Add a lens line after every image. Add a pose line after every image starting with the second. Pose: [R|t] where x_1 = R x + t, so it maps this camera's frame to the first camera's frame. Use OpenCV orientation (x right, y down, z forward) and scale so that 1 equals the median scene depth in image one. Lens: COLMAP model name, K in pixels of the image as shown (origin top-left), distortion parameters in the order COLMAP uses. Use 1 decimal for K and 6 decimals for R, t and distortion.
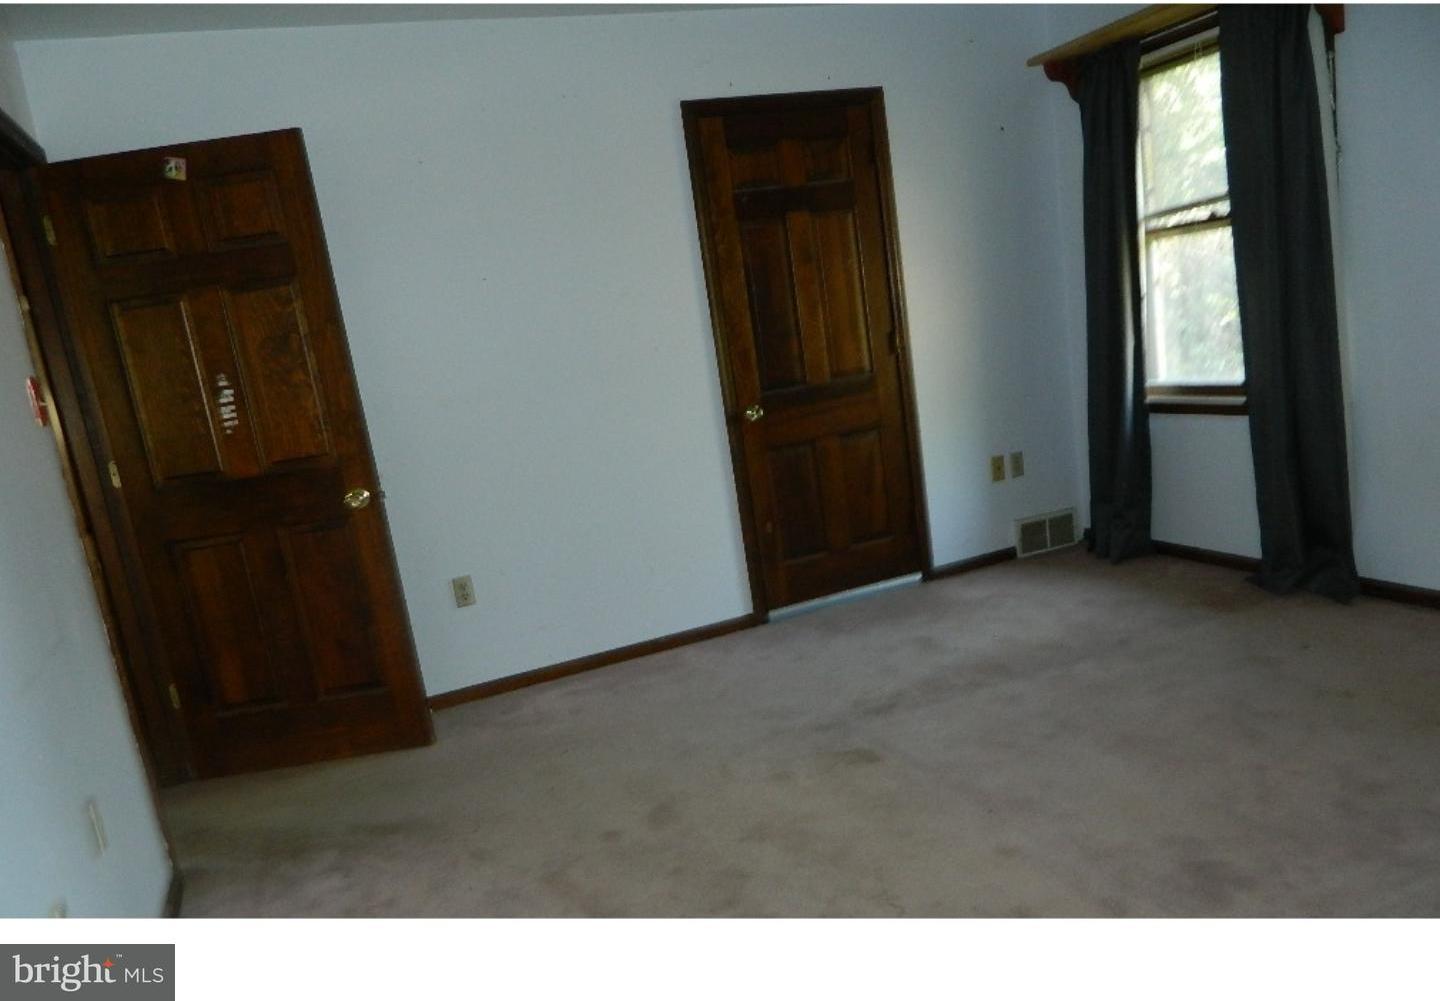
lens RADIAL K [[1049.6, 0, 720.0], [0, 1049.6, 500.5], [0, 0, 1]] dist [0.090487, -0.000805]
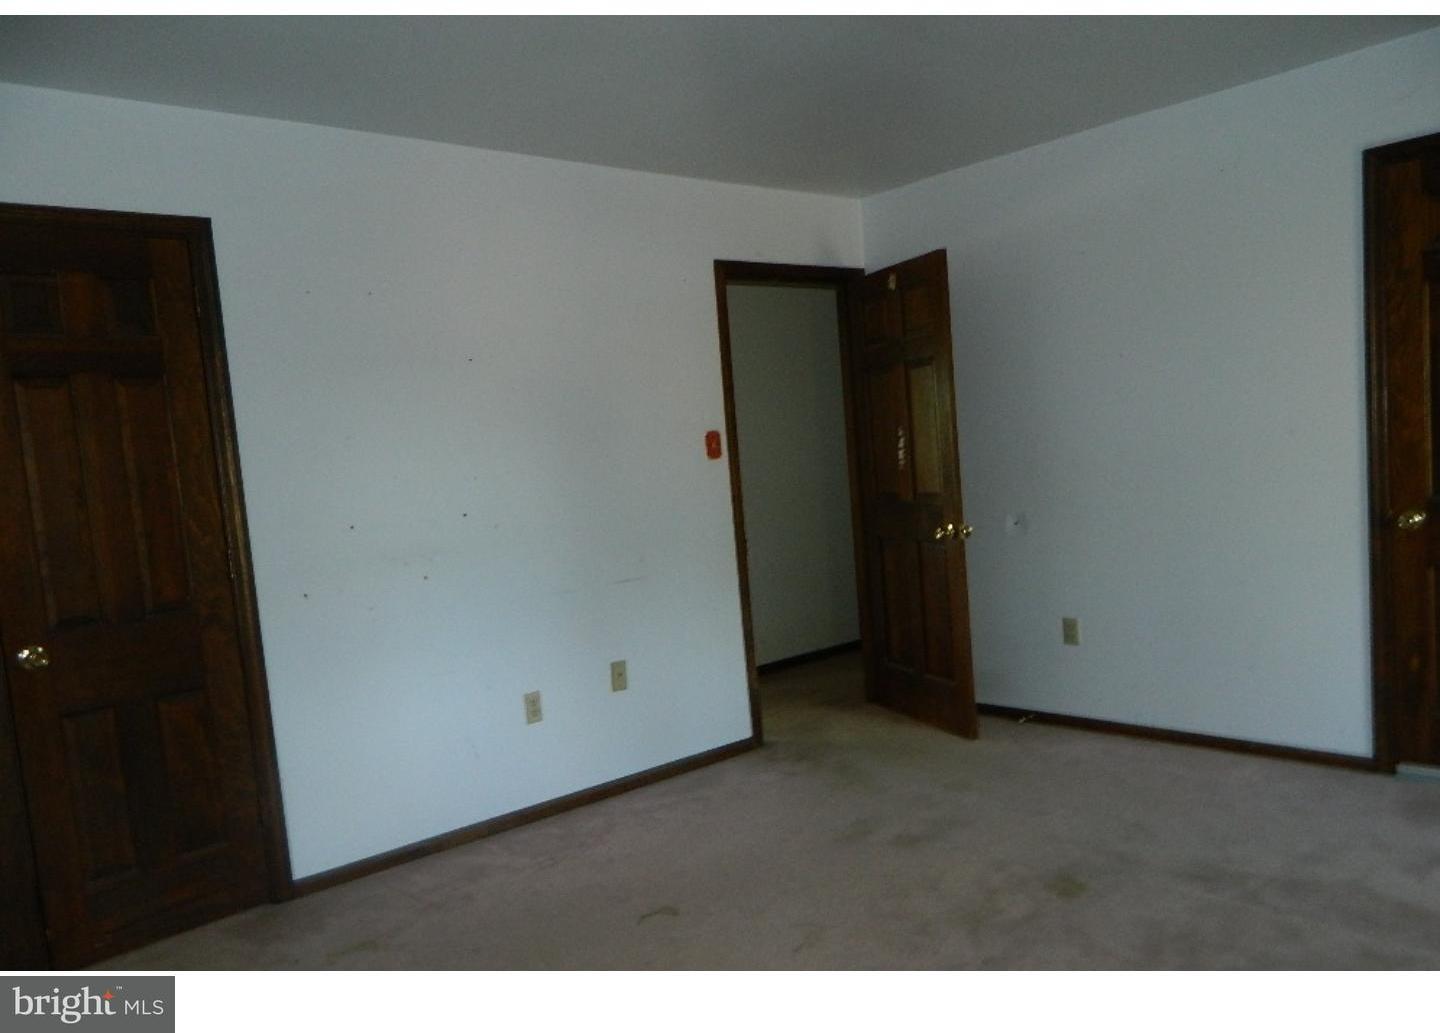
lens RADIAL K [[1082.4, 0, 720.3], [0, 1082.4, 556.4], [0, 0, 1]] dist [0.000930, -0.052218]
pose [[0.375845, 0.215529, -0.901270, 0.666432], [-0.124000, 0.975528, 0.181577, -0.160748], [0.918349, 0.043513, 0.393372, 0.218390]]
